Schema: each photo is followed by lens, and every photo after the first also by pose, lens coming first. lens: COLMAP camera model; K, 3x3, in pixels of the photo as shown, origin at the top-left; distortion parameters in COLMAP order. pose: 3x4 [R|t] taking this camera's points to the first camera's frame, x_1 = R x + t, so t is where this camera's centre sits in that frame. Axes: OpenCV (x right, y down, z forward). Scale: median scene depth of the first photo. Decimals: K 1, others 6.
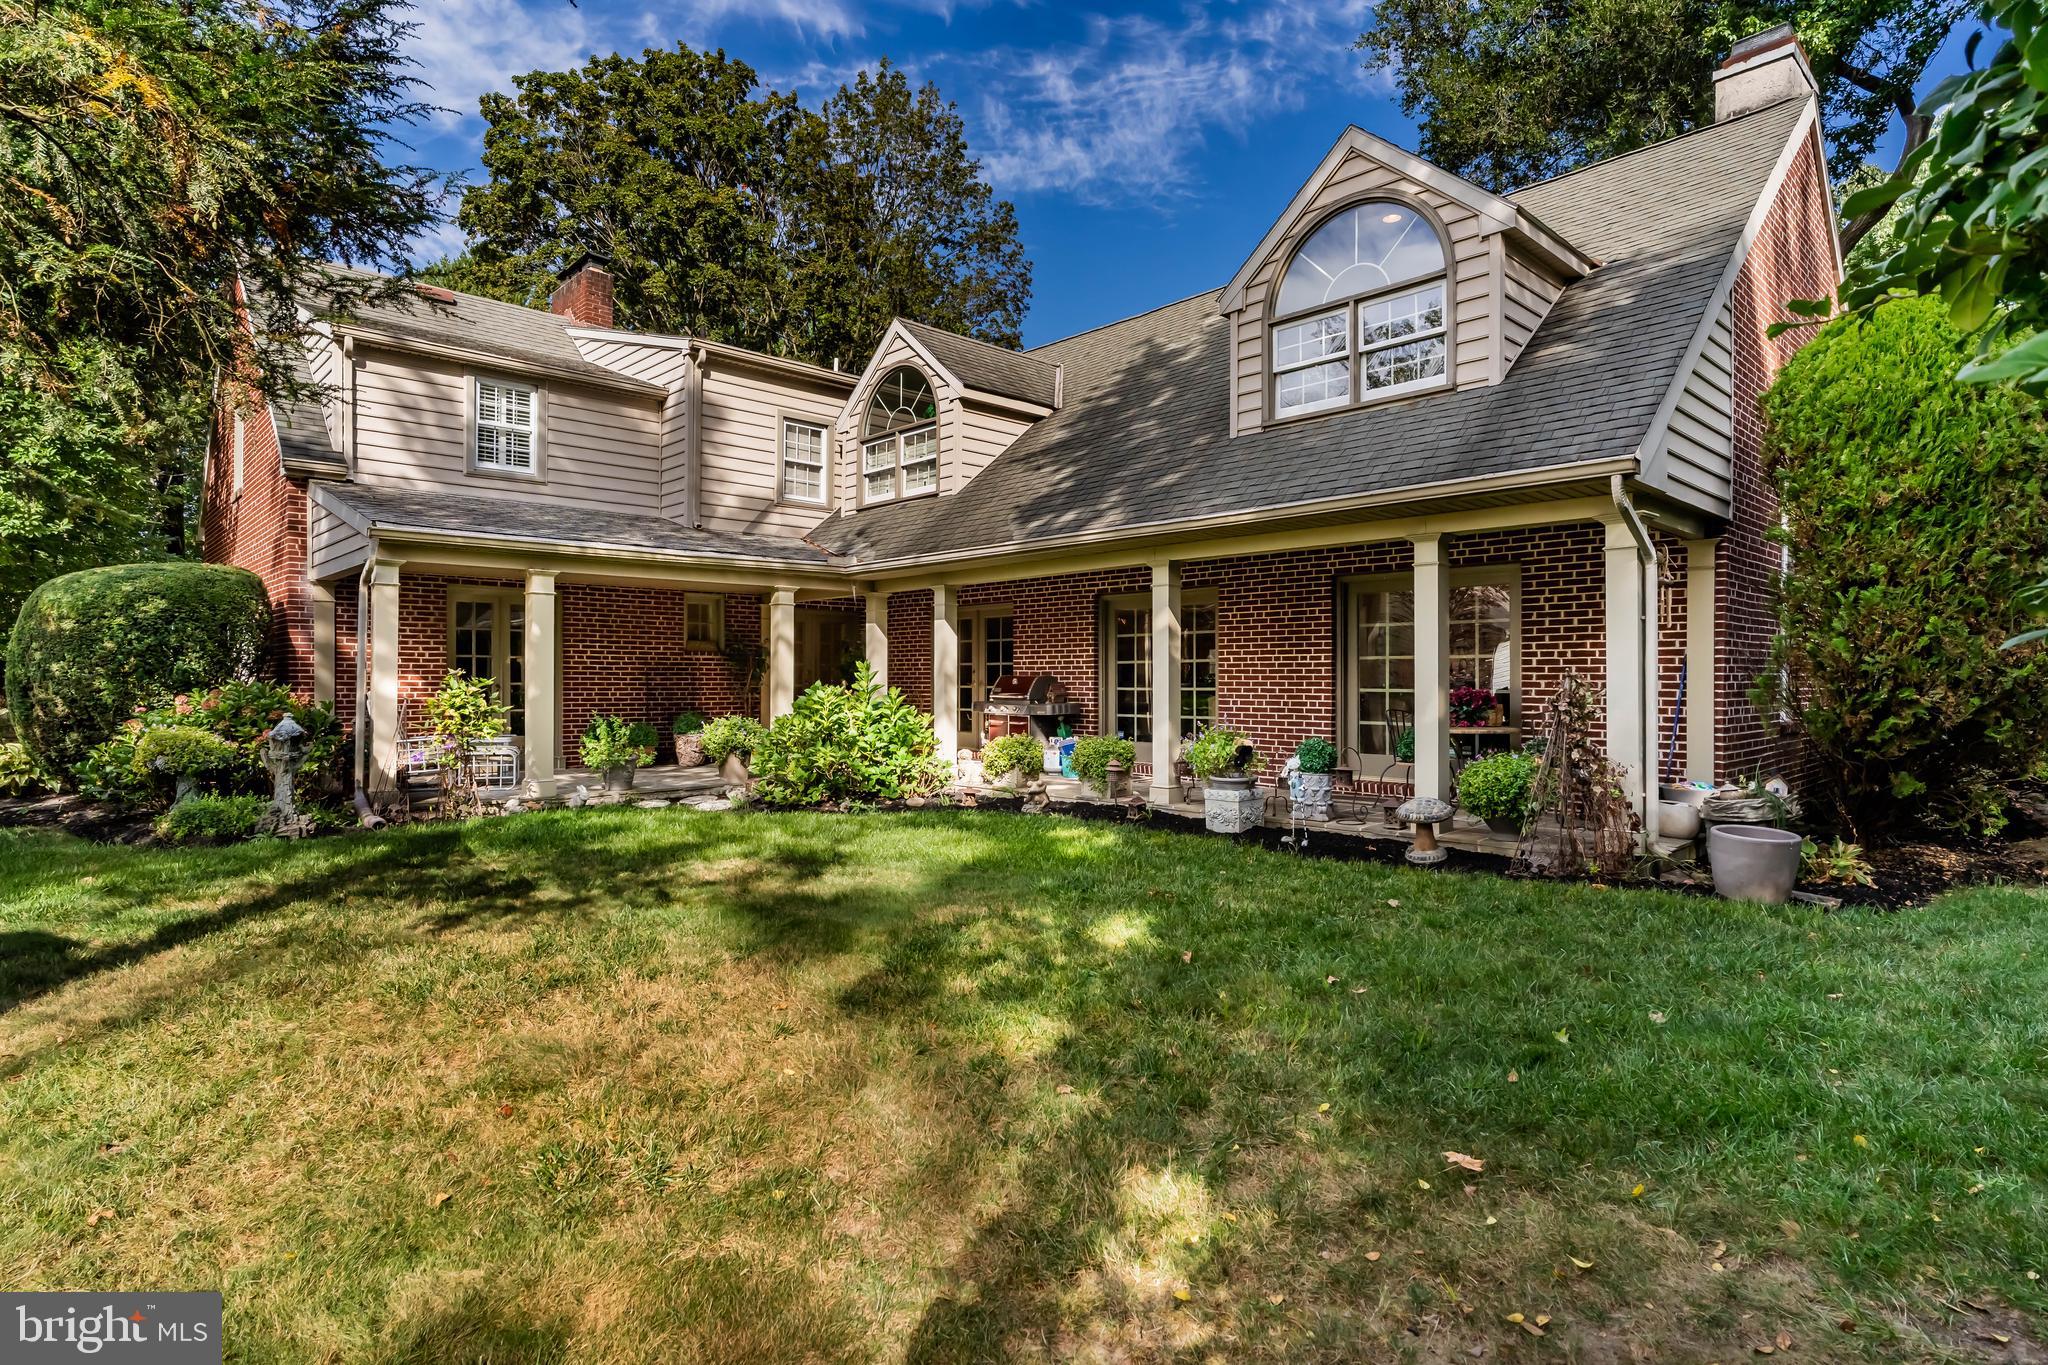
lens RADIAL K [[1052.0, 0, 1019.4], [0, 1052.0, 678.6], [0, 0, 1]] dist [-0.003926, 0.000148]
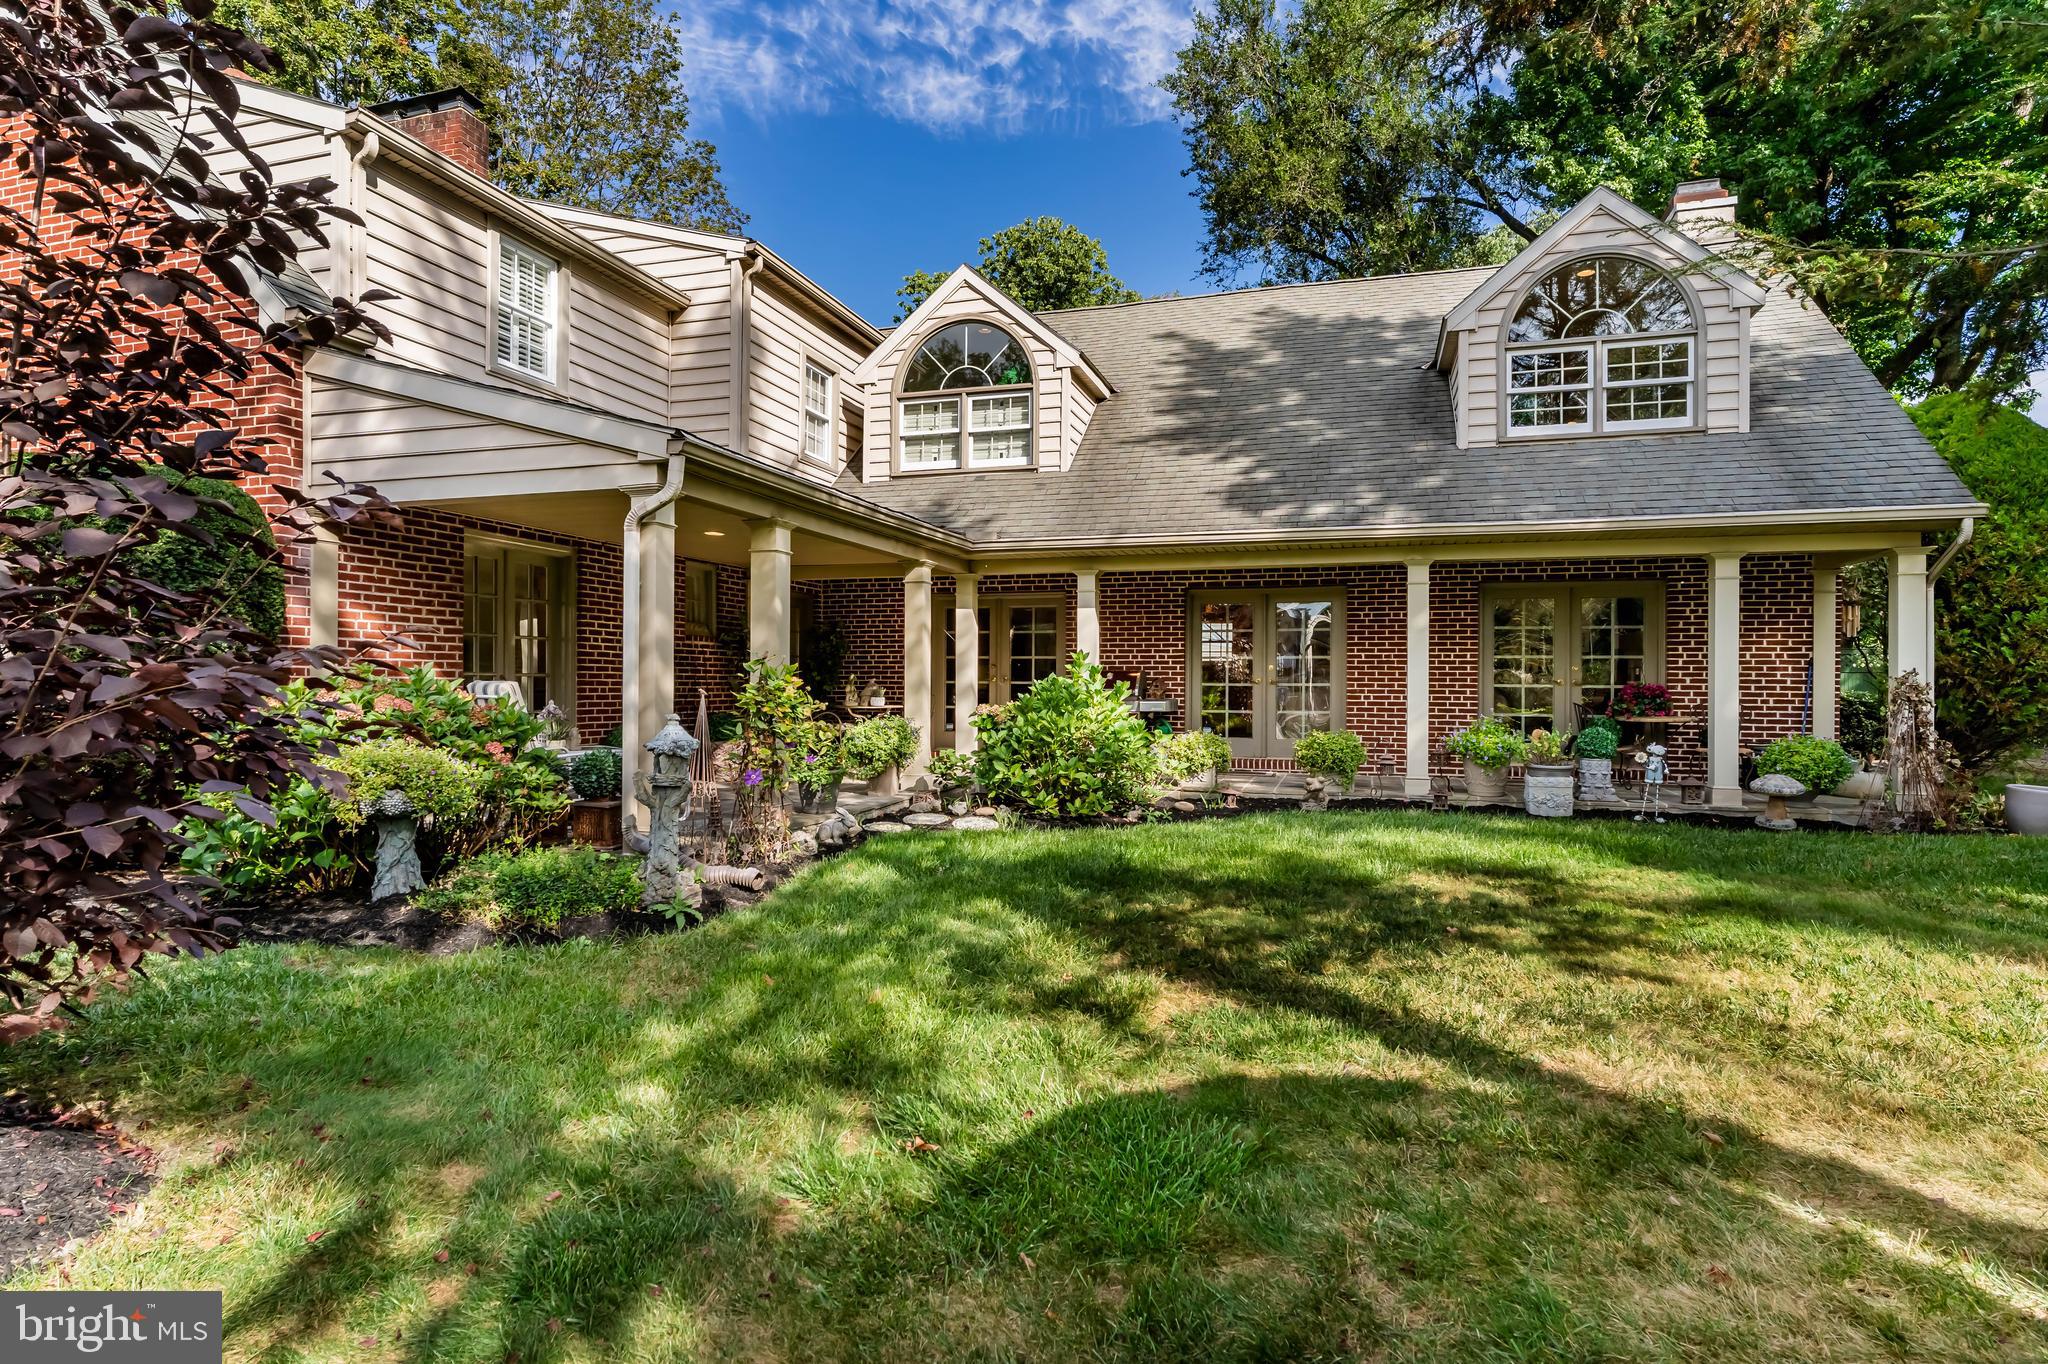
lens RADIAL K [[1052.0, 0, 1022.4], [0, 1052.0, 679.6], [0, 0, 1]] dist [-0.003926, 0.000148]
pose [[0.873816, 0.004441, 0.486237, -0.512603], [-0.005609, 0.999984, 0.000947, 0.004998], [-0.486225, -0.003555, 0.873826, 0.207452]]
